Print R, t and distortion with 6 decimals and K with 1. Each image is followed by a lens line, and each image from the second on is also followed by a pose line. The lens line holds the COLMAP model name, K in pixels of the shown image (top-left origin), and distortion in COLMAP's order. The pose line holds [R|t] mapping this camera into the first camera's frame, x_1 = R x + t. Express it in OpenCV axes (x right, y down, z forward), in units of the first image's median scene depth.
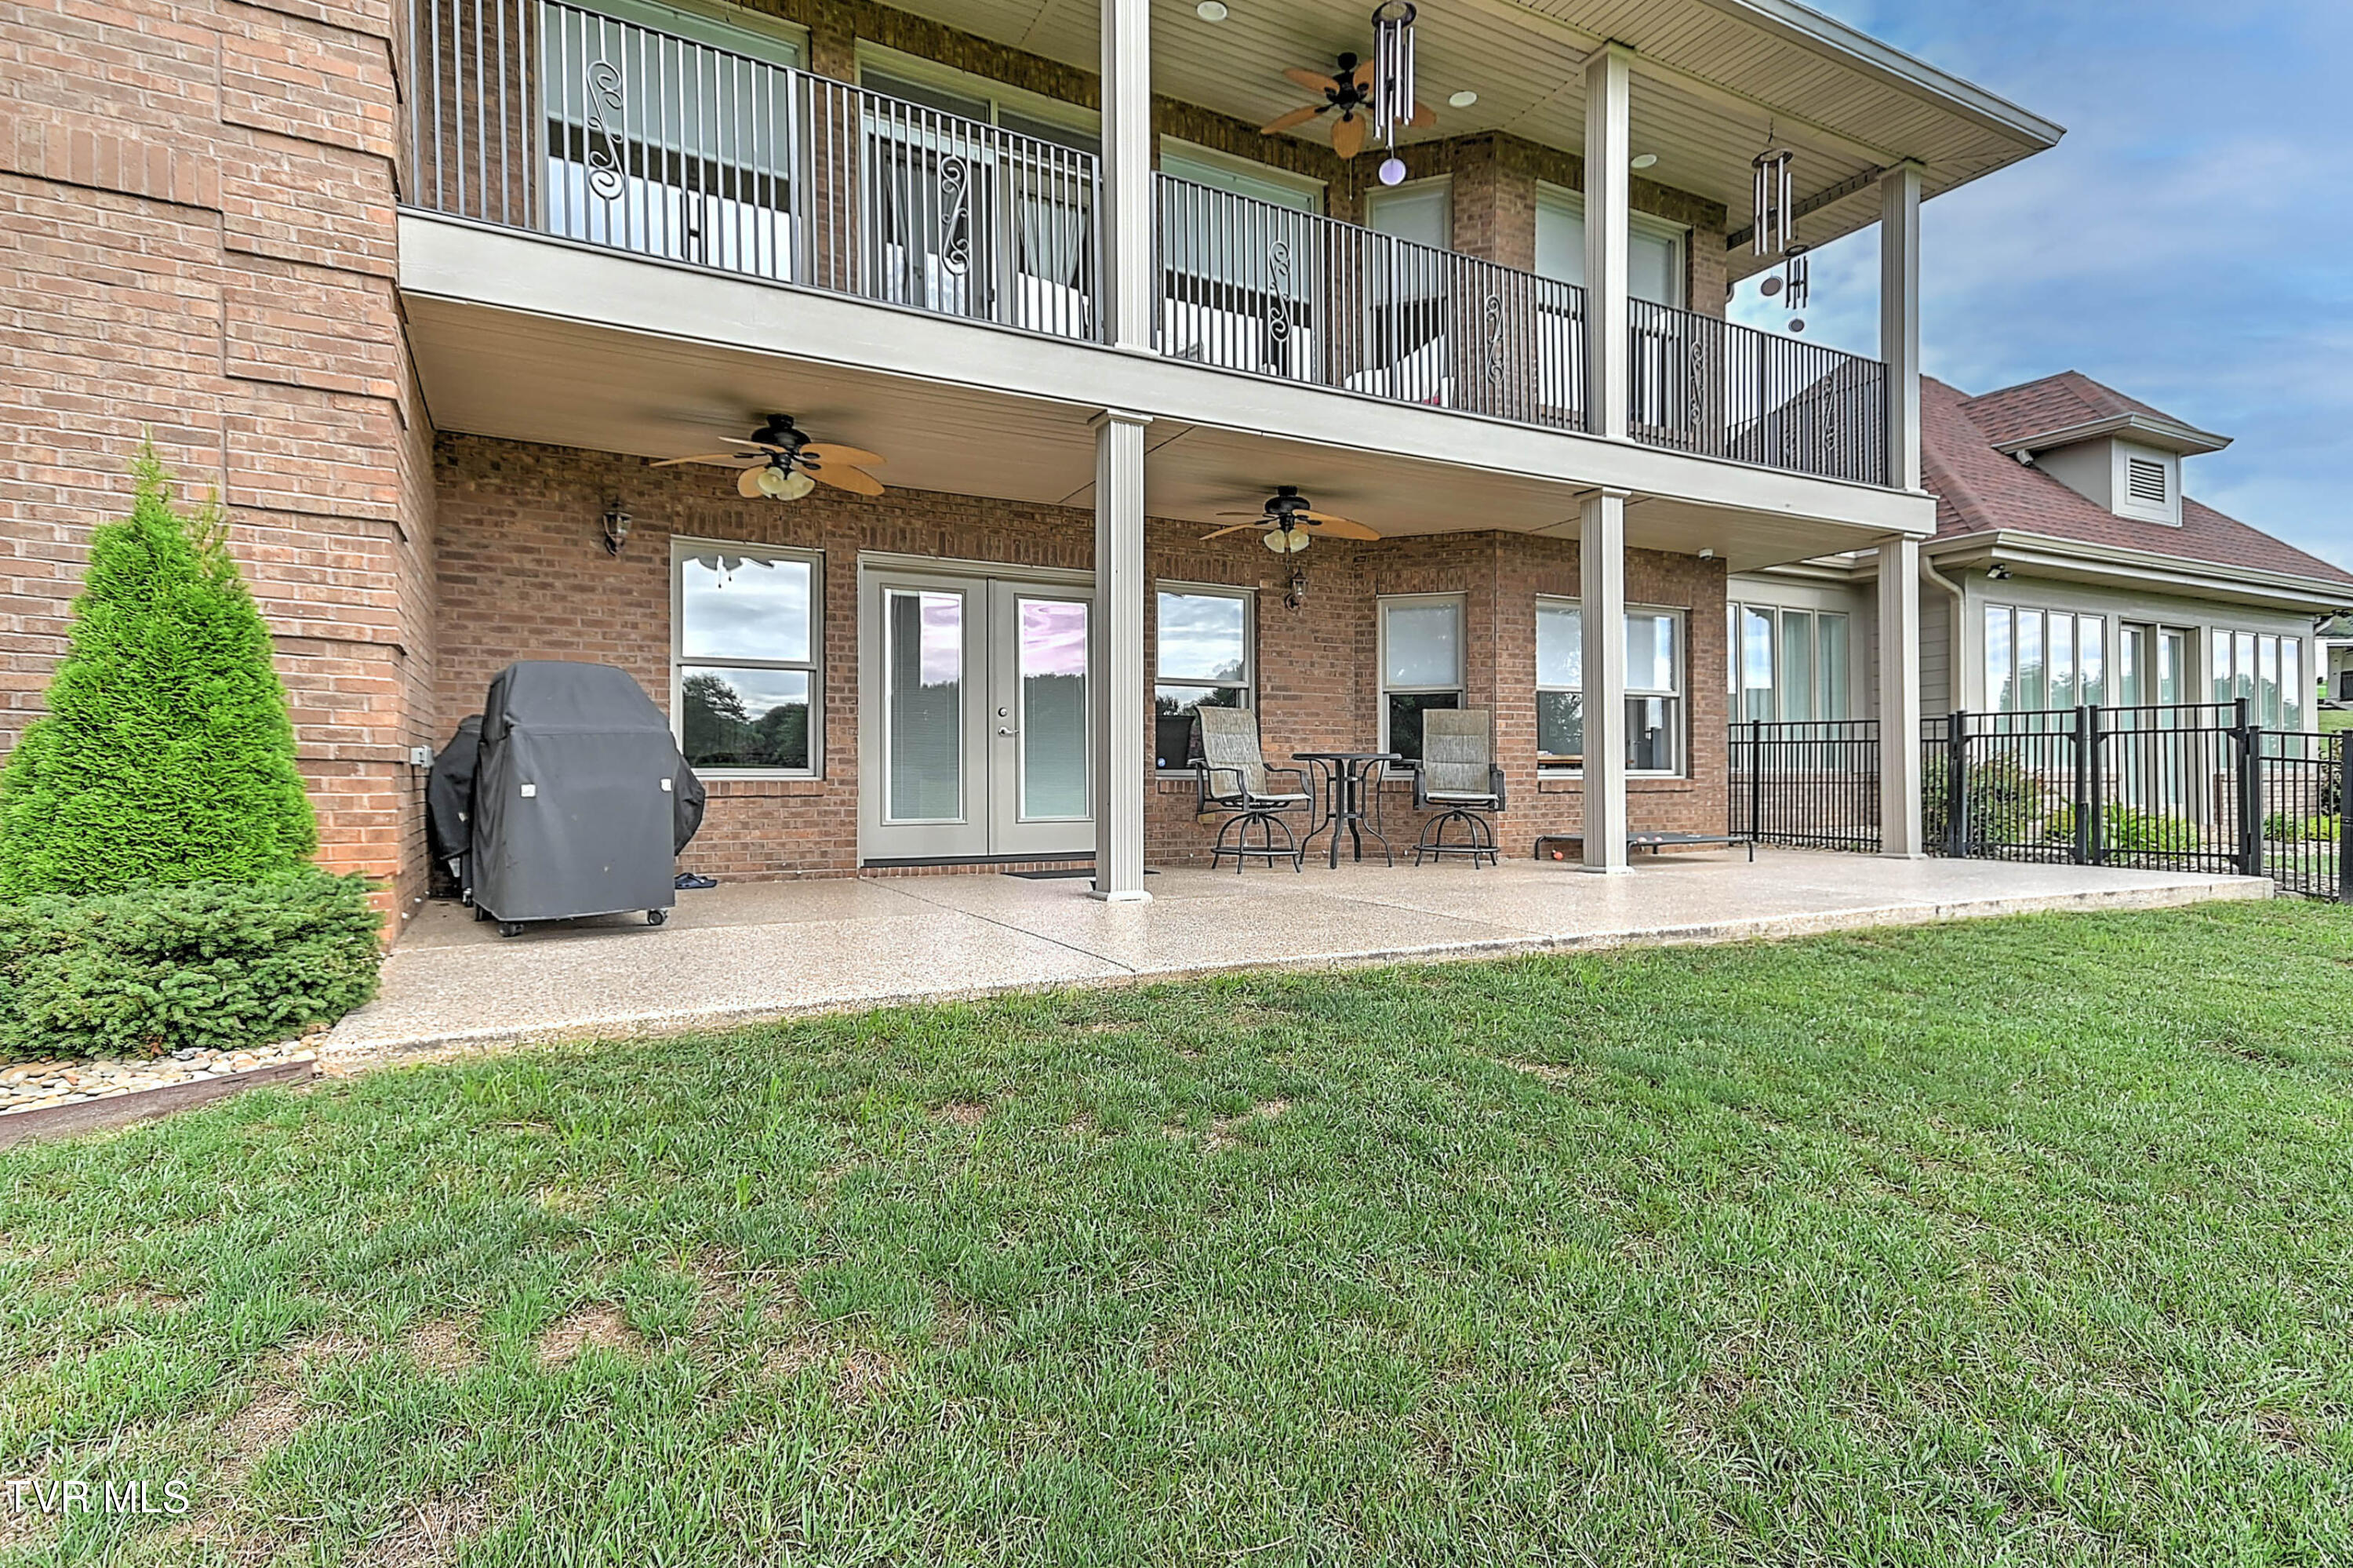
lens RADIAL K [[1140.8, 0, 1176.5], [0, 1140.8, 784.0], [0, 0, 1]] dist [0.003089, 0.000224]
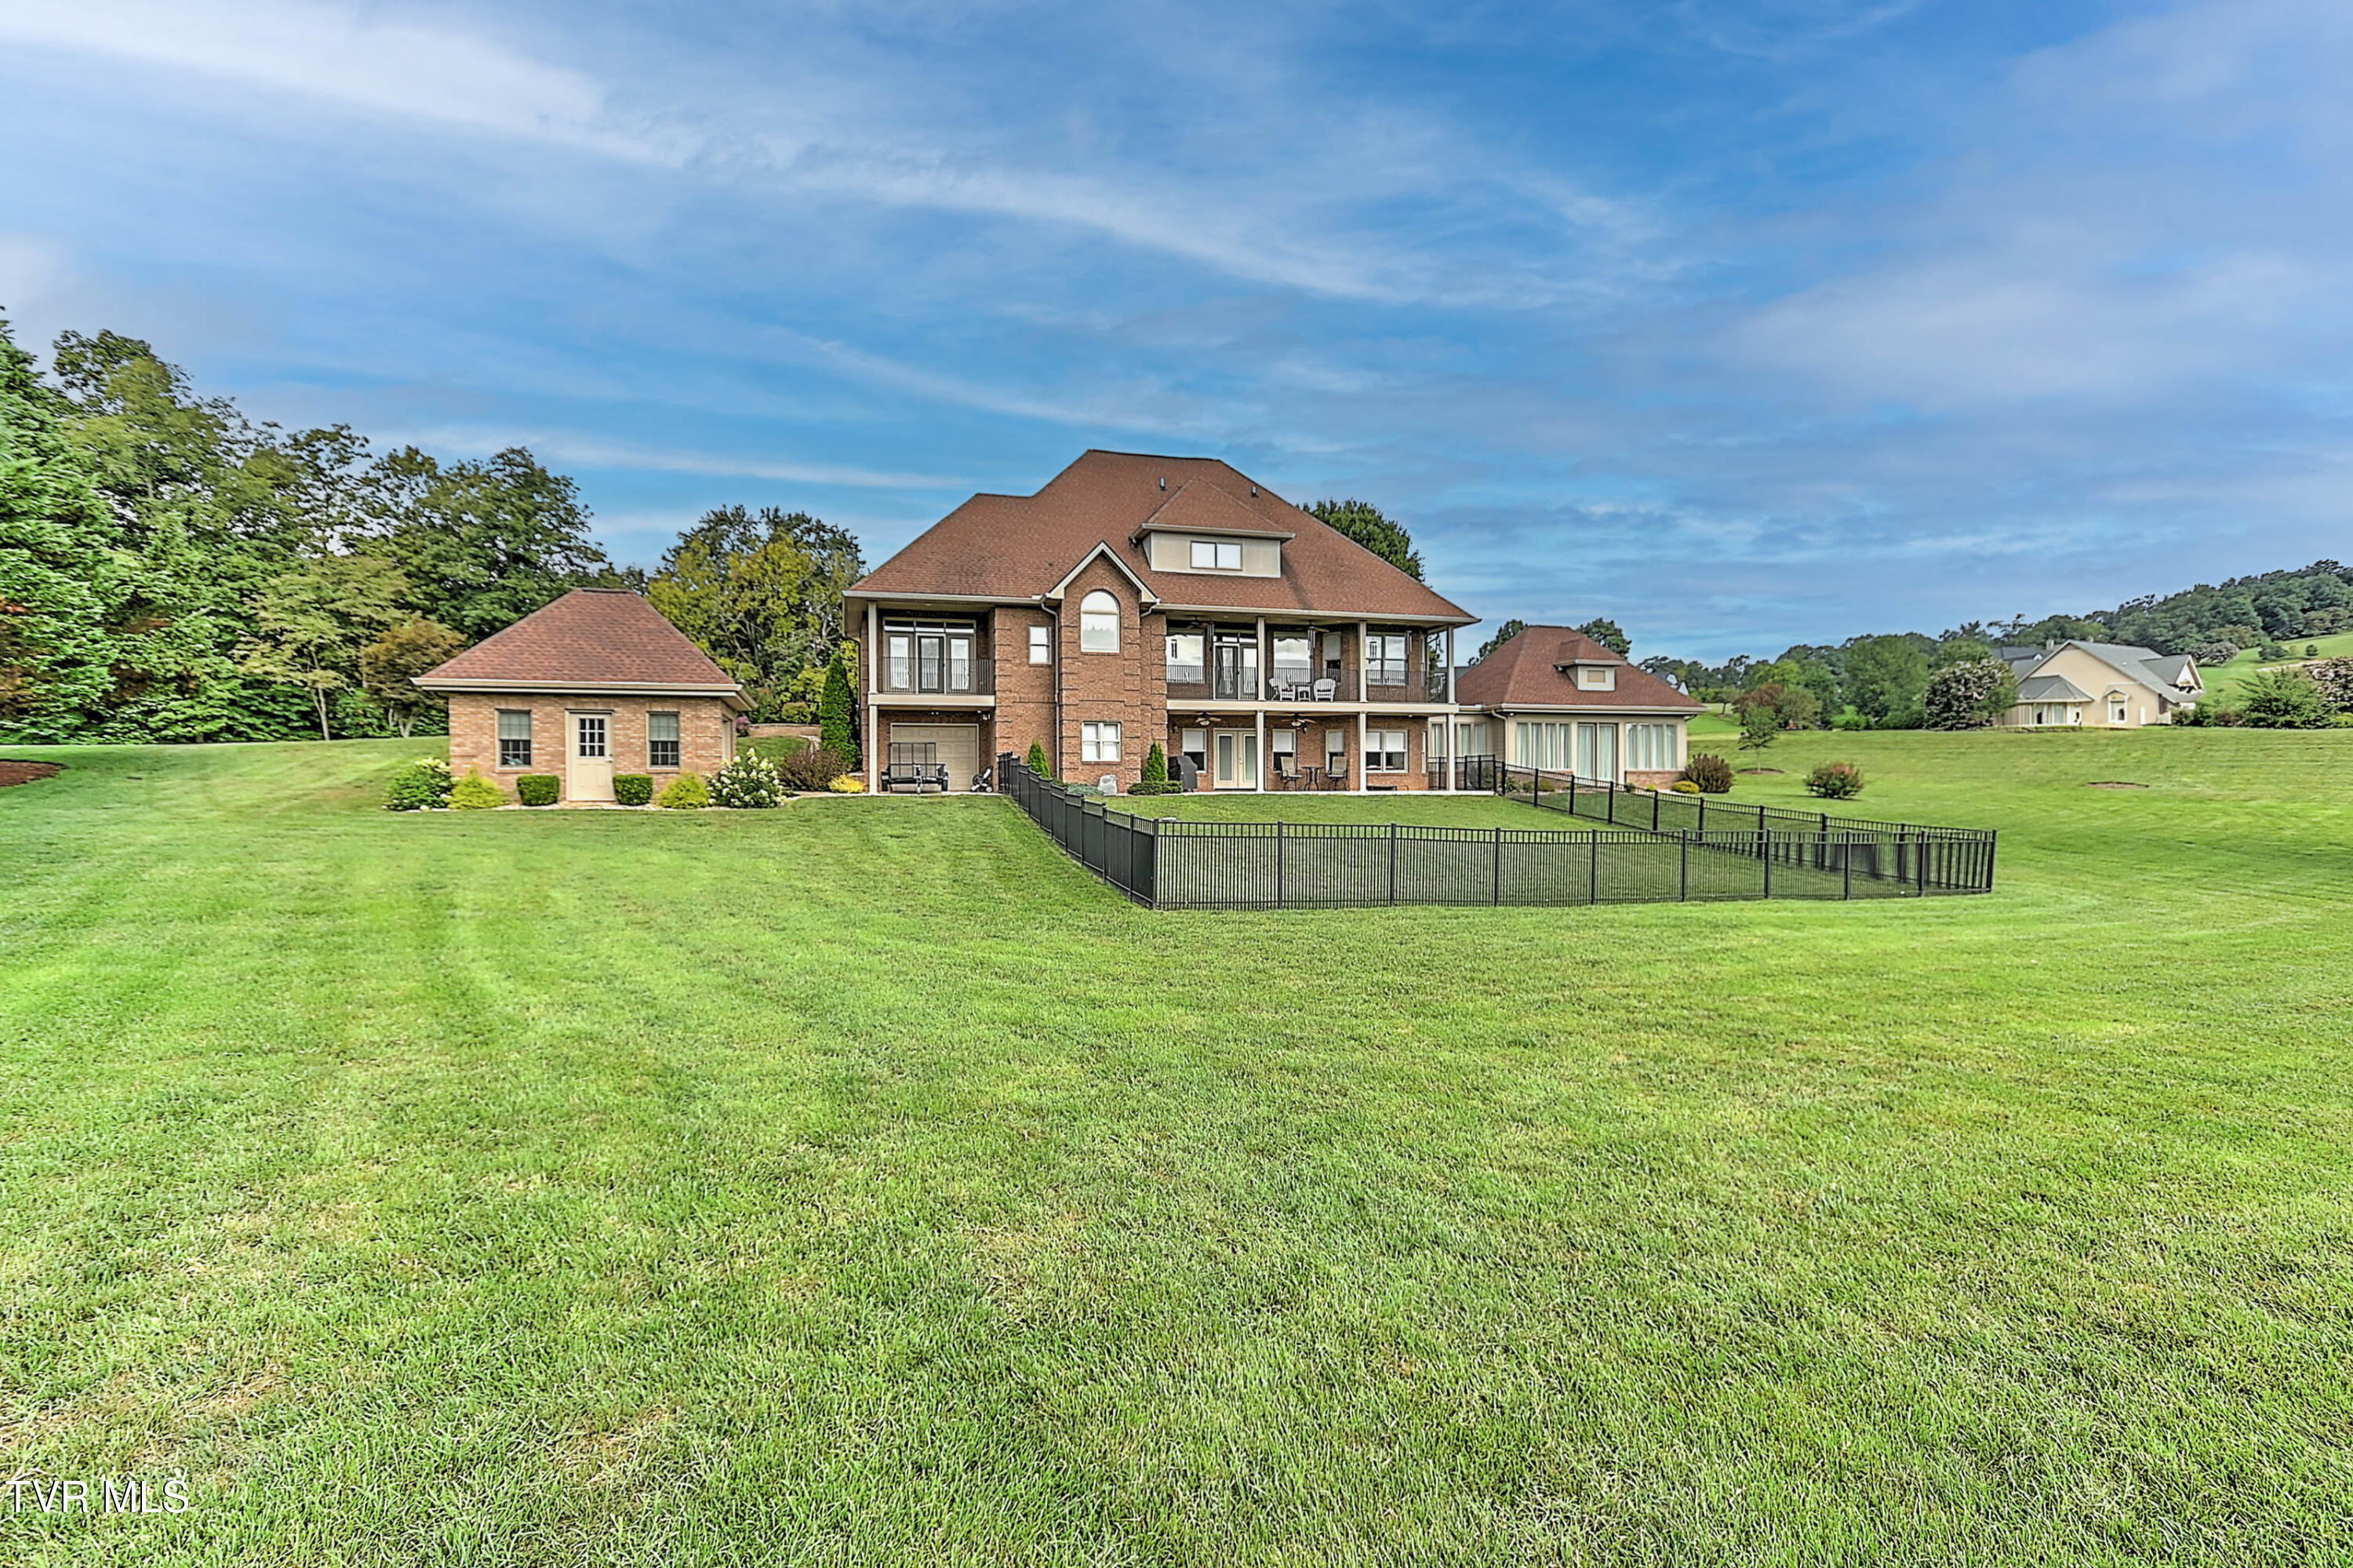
lens RADIAL K [[1155.7, 0, 1133.1], [0, 1155.7, 816.3], [0, 0, 1]] dist [0.017378, 0.000363]
pose [[0.977480, 0.001114, -0.211027, 0.399988], [0.003301, 0.999783, 0.020568, 0.072881], [0.211004, -0.020801, 0.977264, -3.519062]]
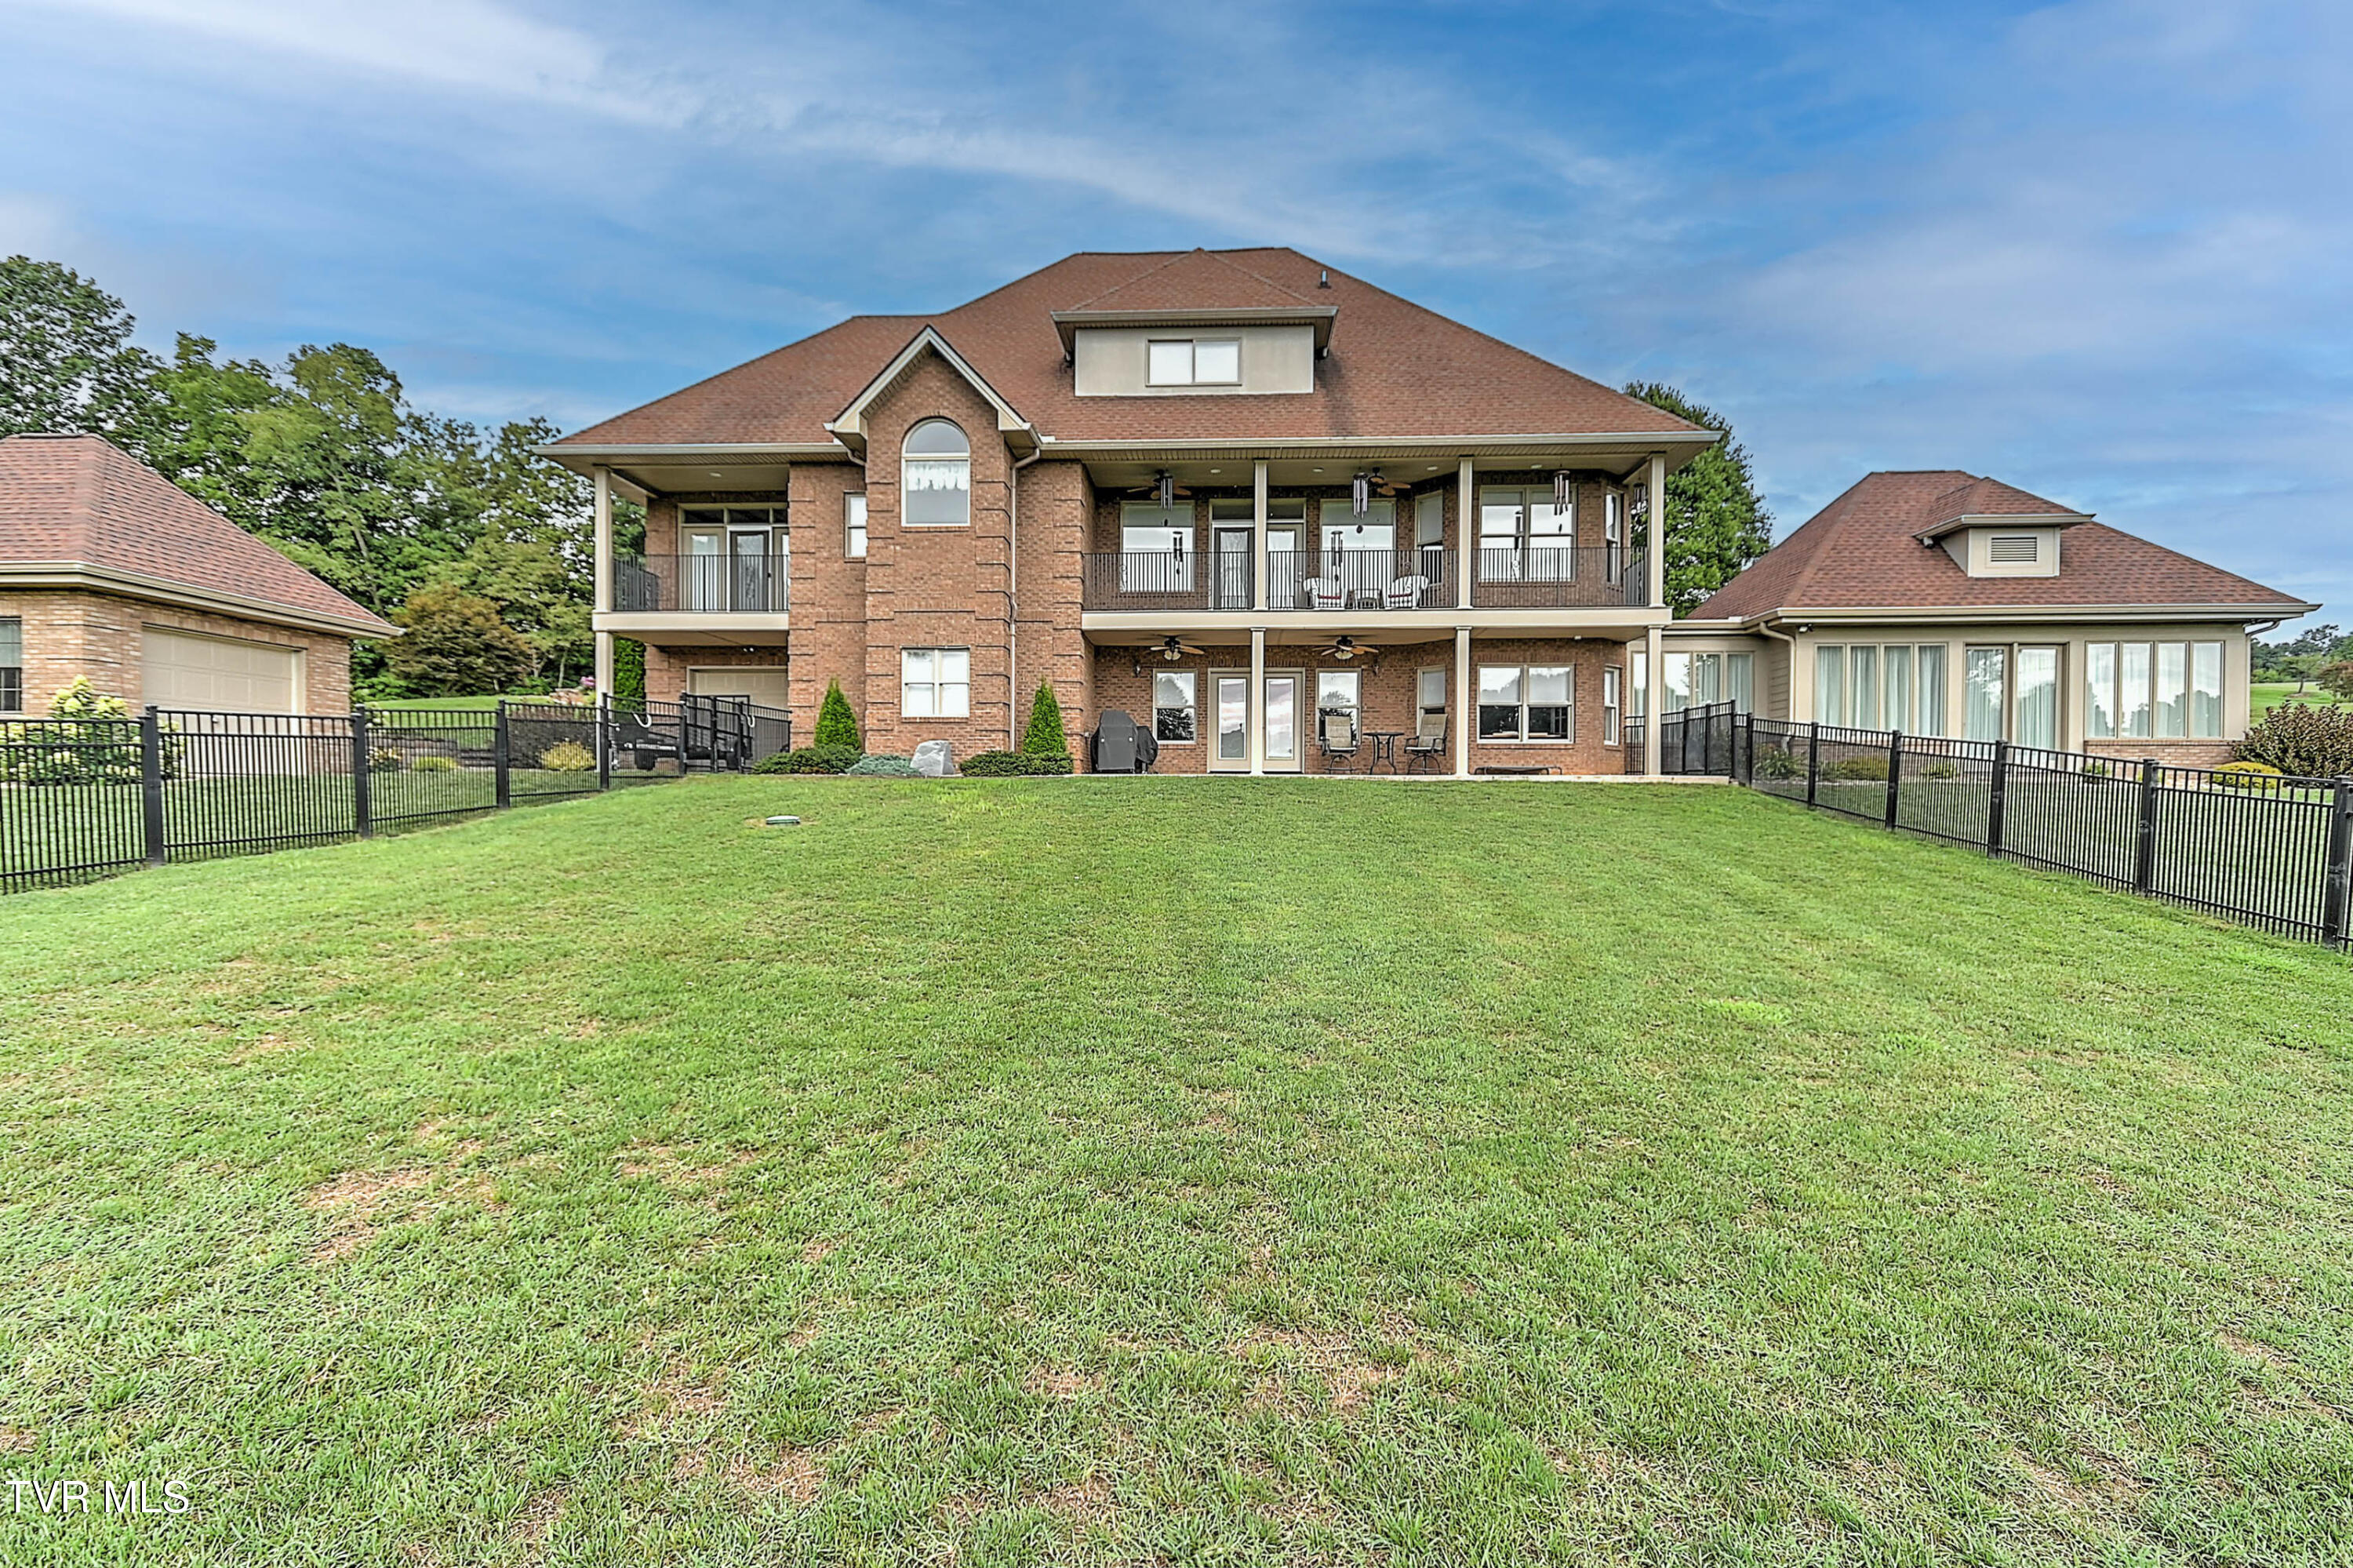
lens RADIAL K [[1081.4, 0, 1146.7], [0, 1081.4, 801.6], [0, 0, 1]] dist [0.023322, 0.000012]
pose [[0.855297, 0.009780, -0.518045, 0.904340], [-0.007837, 0.999952, 0.005939, 0.113280], [0.518078, -0.001020, 0.855333, -1.297679]]
